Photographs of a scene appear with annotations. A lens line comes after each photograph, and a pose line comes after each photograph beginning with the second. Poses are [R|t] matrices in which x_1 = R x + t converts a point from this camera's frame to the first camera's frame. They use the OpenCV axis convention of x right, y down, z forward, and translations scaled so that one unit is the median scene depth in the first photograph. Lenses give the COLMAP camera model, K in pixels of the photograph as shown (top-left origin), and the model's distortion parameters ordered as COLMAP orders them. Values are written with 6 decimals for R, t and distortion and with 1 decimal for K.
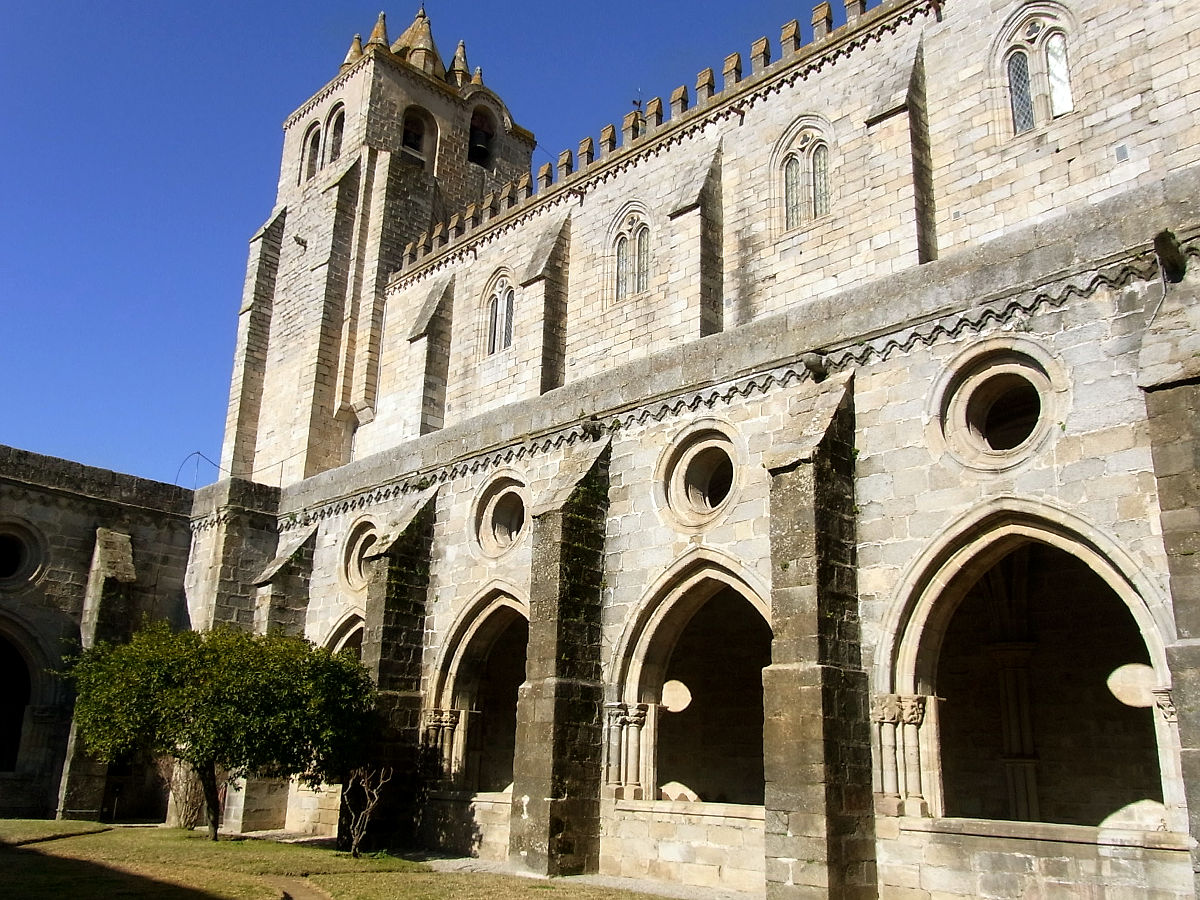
lens RADIAL K [[1001.2, 0, 573.6], [0, 1001.2, 456.7], [0, 0, 1]] dist [-0.040387, 0.014760]
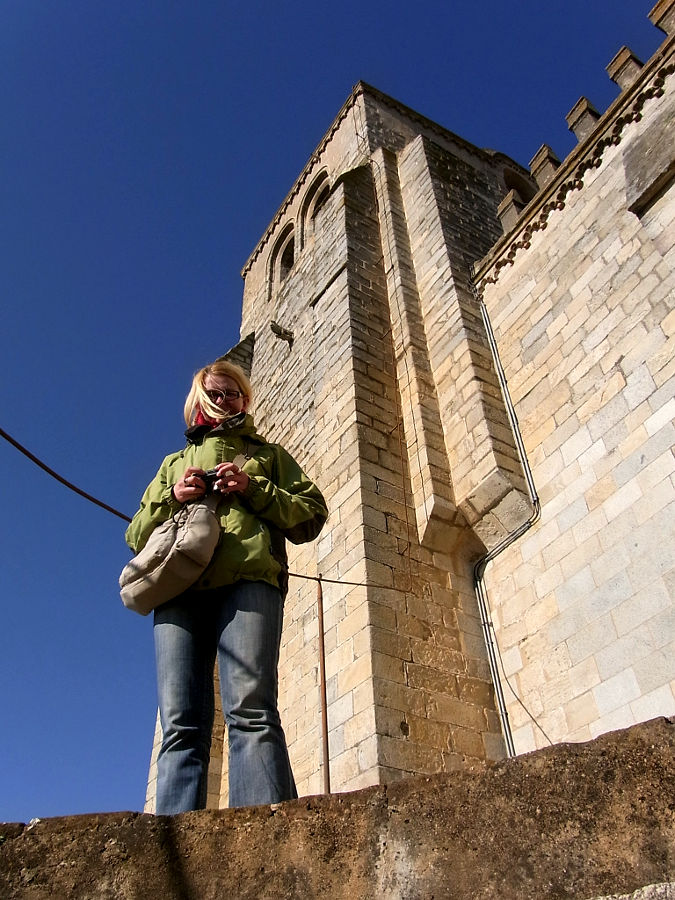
lens RADIAL K [[750.9, 0, 337.1], [0, 750.9, 447.4], [0, 0, 1]] dist [-0.040387, 0.014760]
pose [[0.974011, -0.195103, -0.115056, -0.321586], [0.121365, 0.878443, -0.462177, 0.078431], [0.191243, 0.436202, 0.879292, 1.013929]]
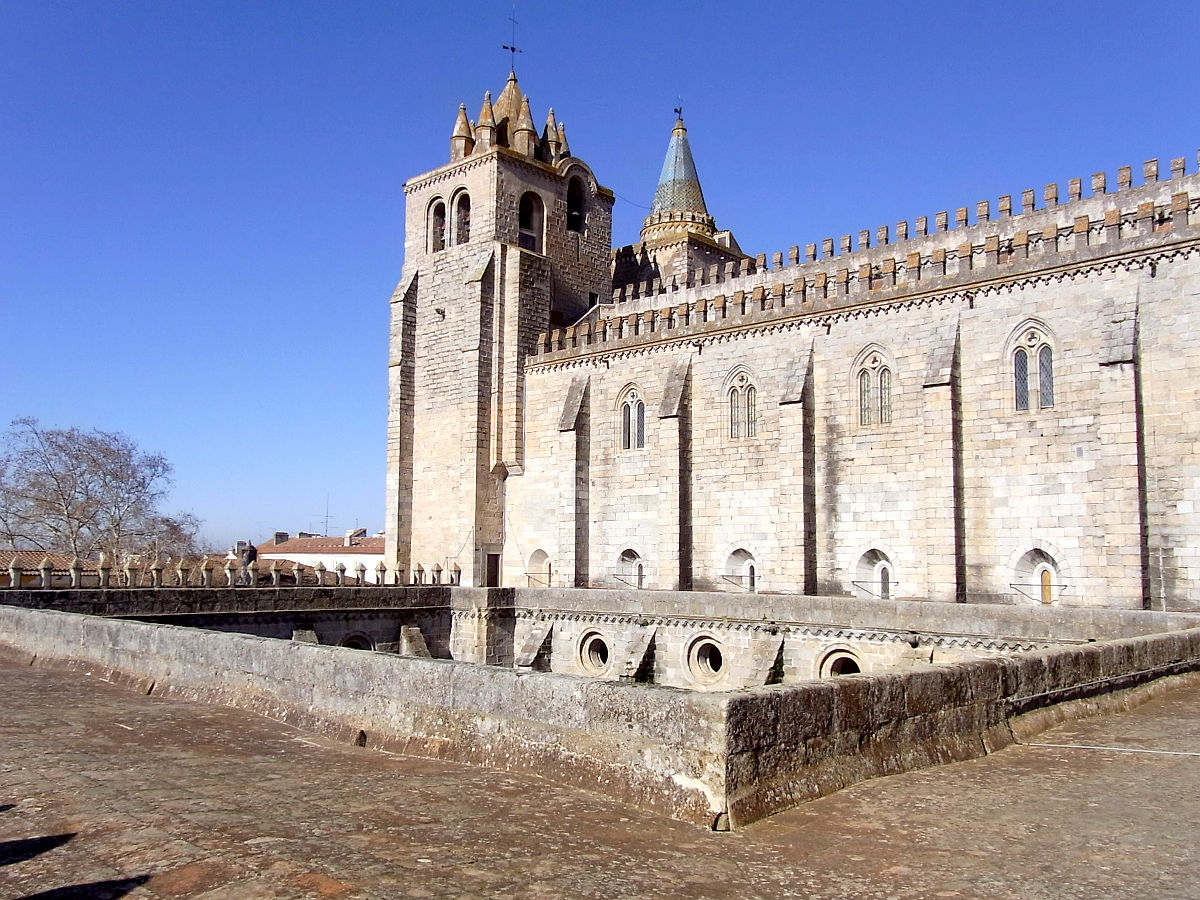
lens RADIAL K [[1001.2, 0, 603.3], [0, 1001.2, 456.3], [0, 0, 1]] dist [-0.040387, 0.014760]
pose [[0.996651, -0.022472, 0.078622, -0.271309], [0.006020, 0.979051, 0.203527, -0.455018], [-0.081548, -0.202372, 0.975907, -0.413562]]
